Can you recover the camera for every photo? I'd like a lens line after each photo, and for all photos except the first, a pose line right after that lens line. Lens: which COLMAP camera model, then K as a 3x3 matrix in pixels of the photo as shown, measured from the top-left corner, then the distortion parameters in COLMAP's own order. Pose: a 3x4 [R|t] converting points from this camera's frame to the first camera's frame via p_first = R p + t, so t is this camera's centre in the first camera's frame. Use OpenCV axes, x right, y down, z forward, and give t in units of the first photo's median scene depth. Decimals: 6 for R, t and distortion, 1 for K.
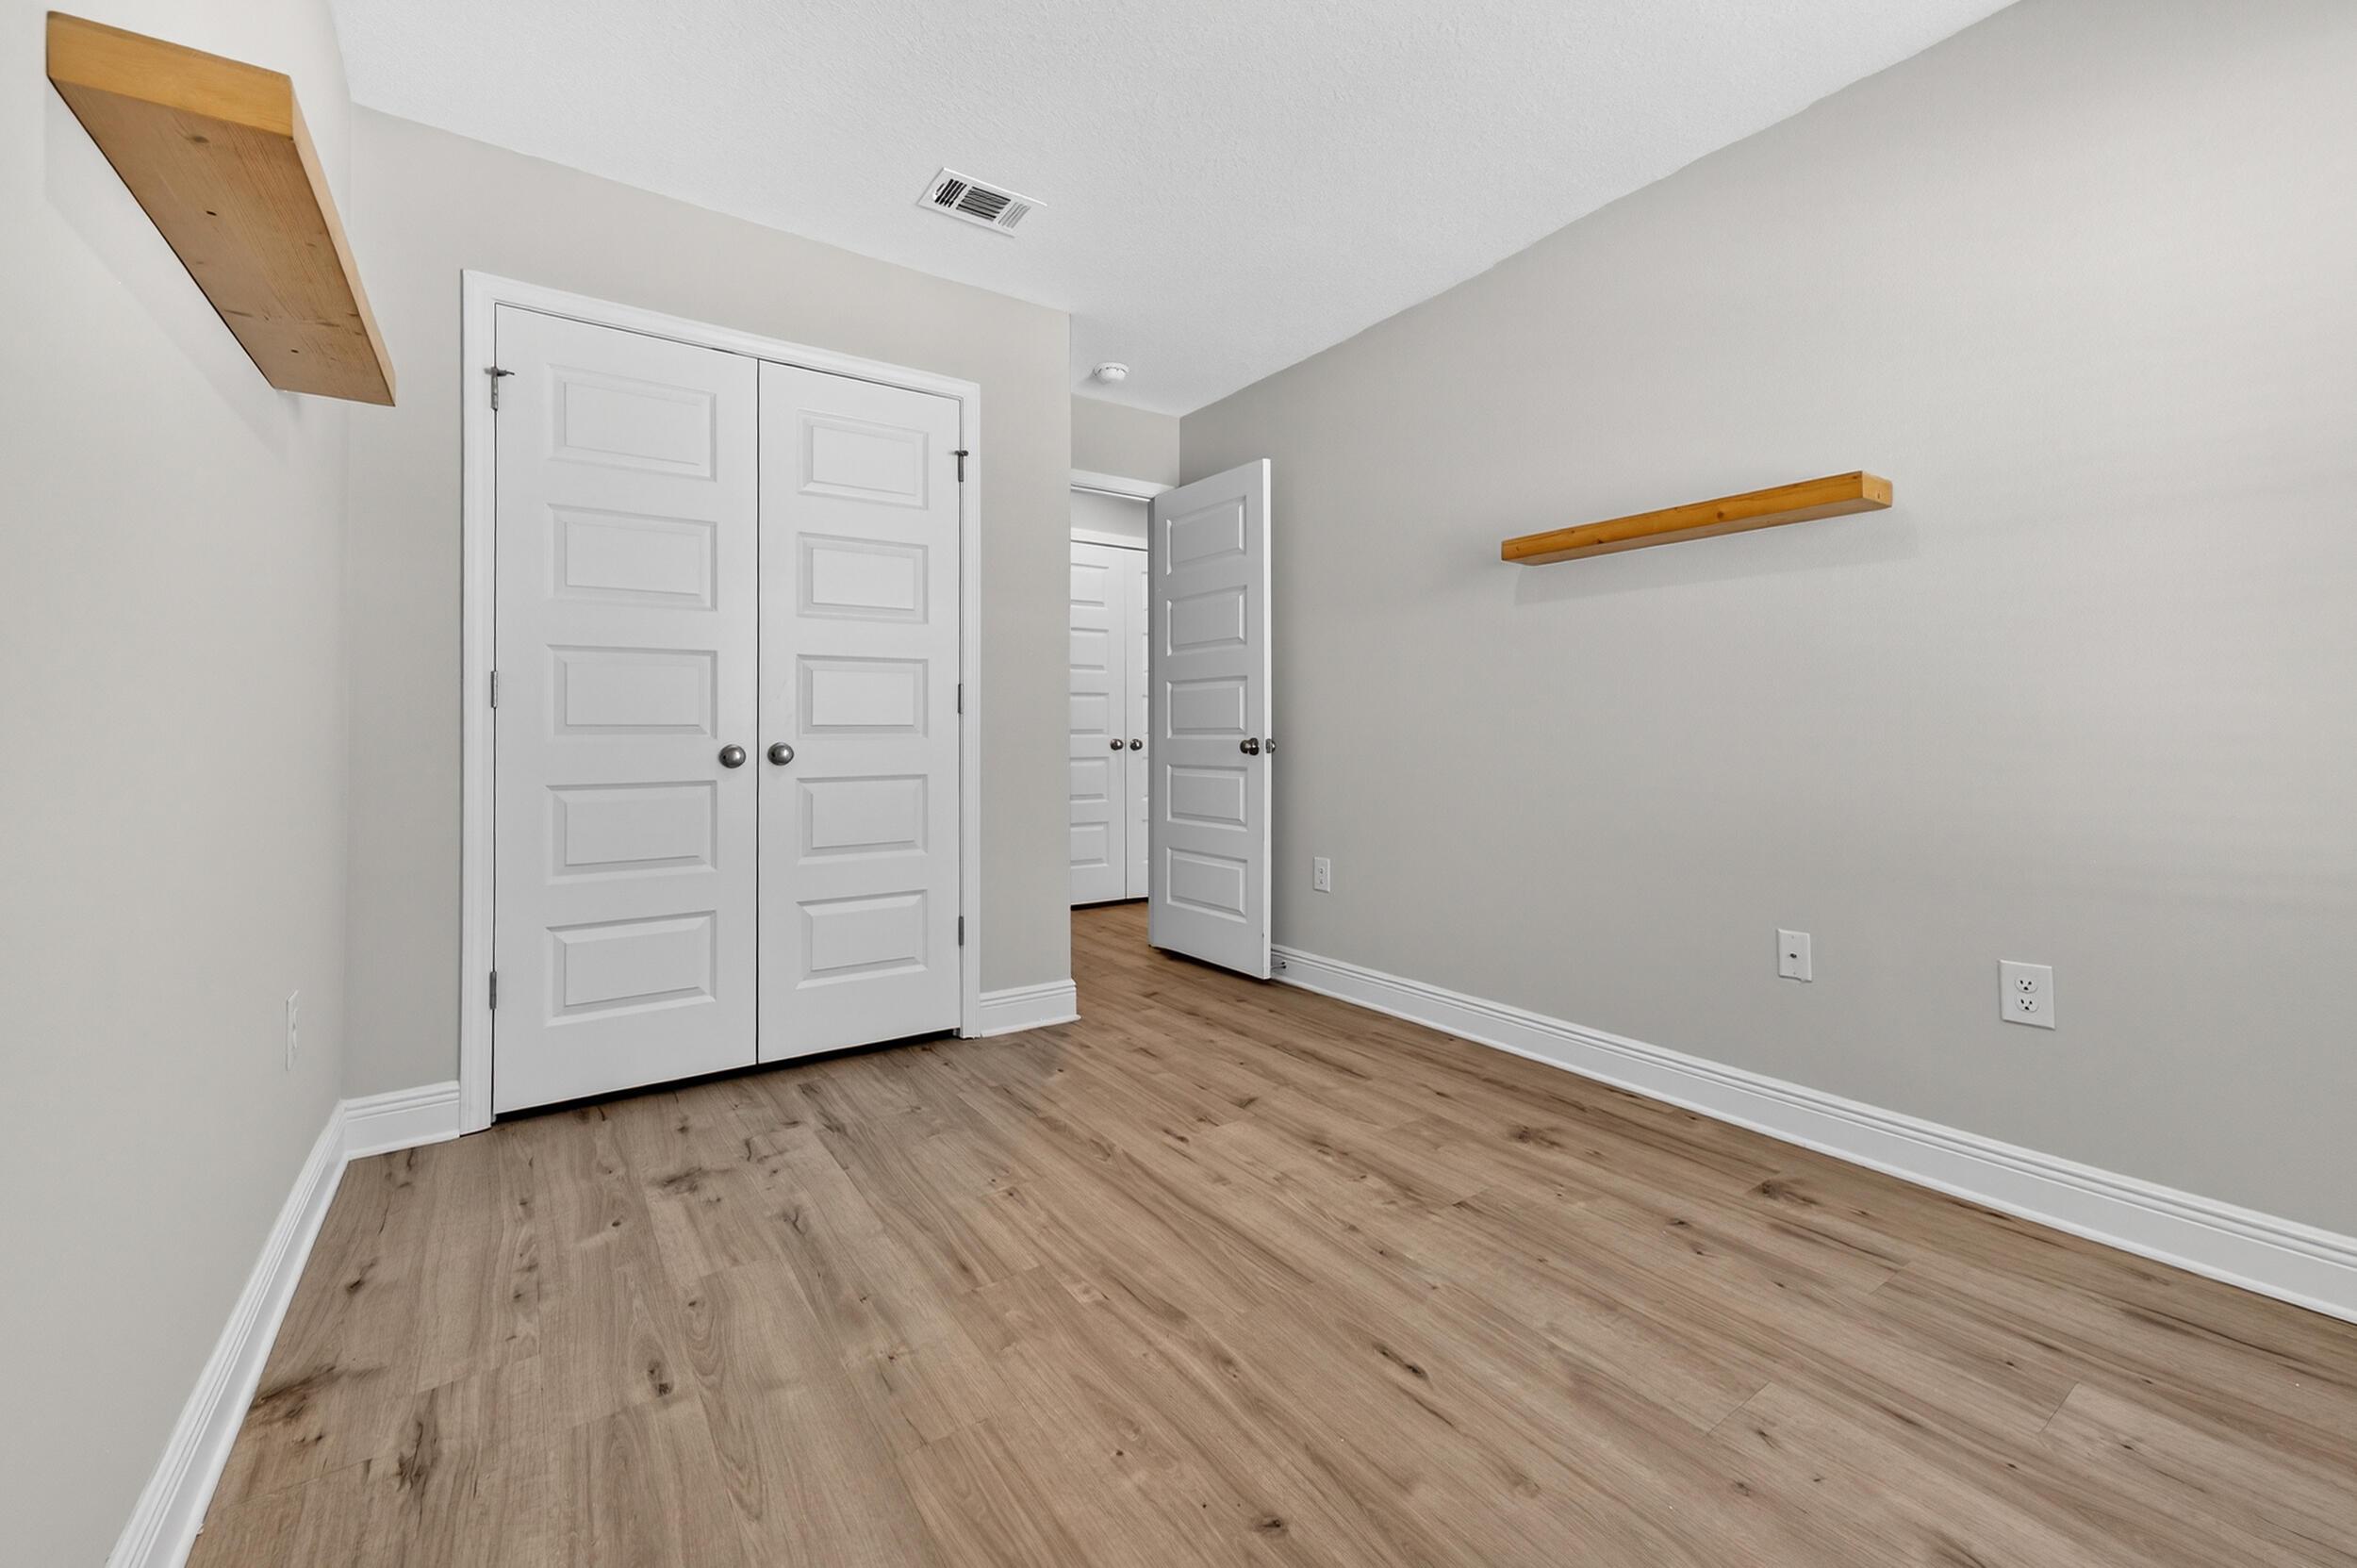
lens RADIAL K [[934.9, 0, 1181.2], [0, 934.9, 772.6], [0, 0, 1]] dist [-0.001926, 0.000852]
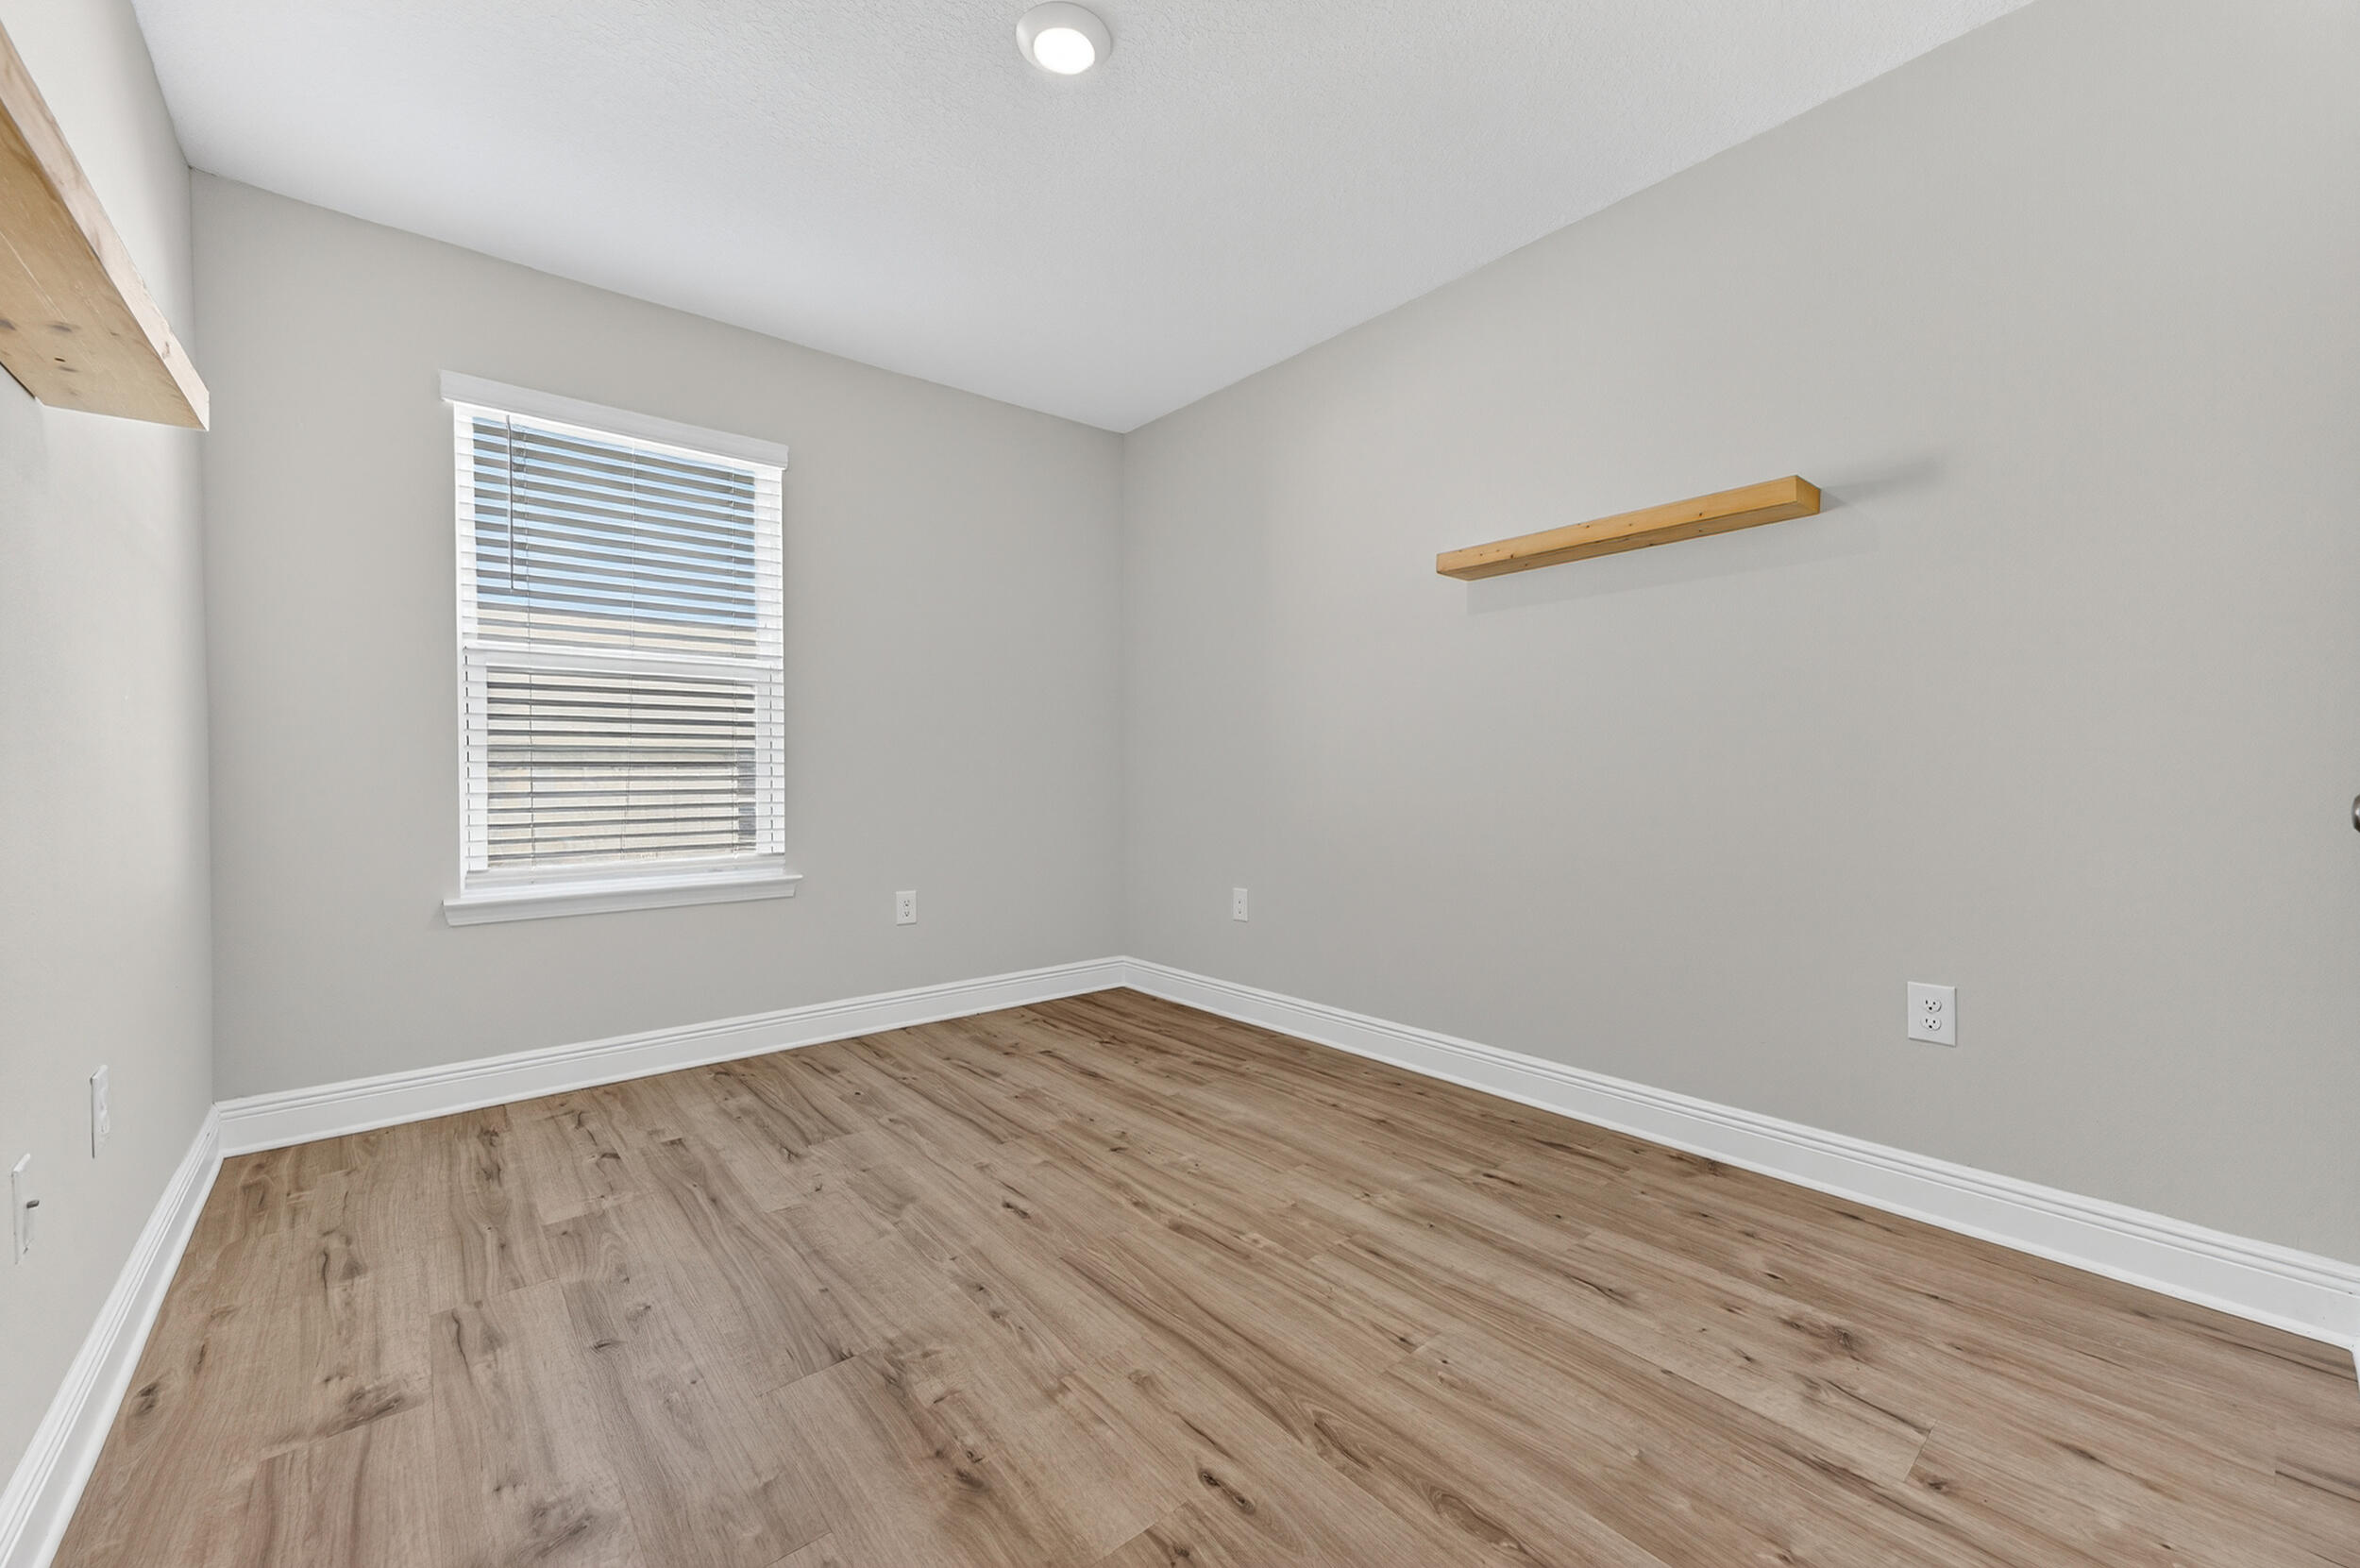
lens RADIAL K [[926.4, 0, 1177.9], [0, 926.4, 770.1], [0, 0, 1]] dist [0.000567, -0.000344]
pose [[-0.996573, 0.007090, -0.082409, 0.084261], [0.003867, 0.999223, 0.039213, -0.080918], [0.082623, 0.038760, -0.995827, 2.033597]]
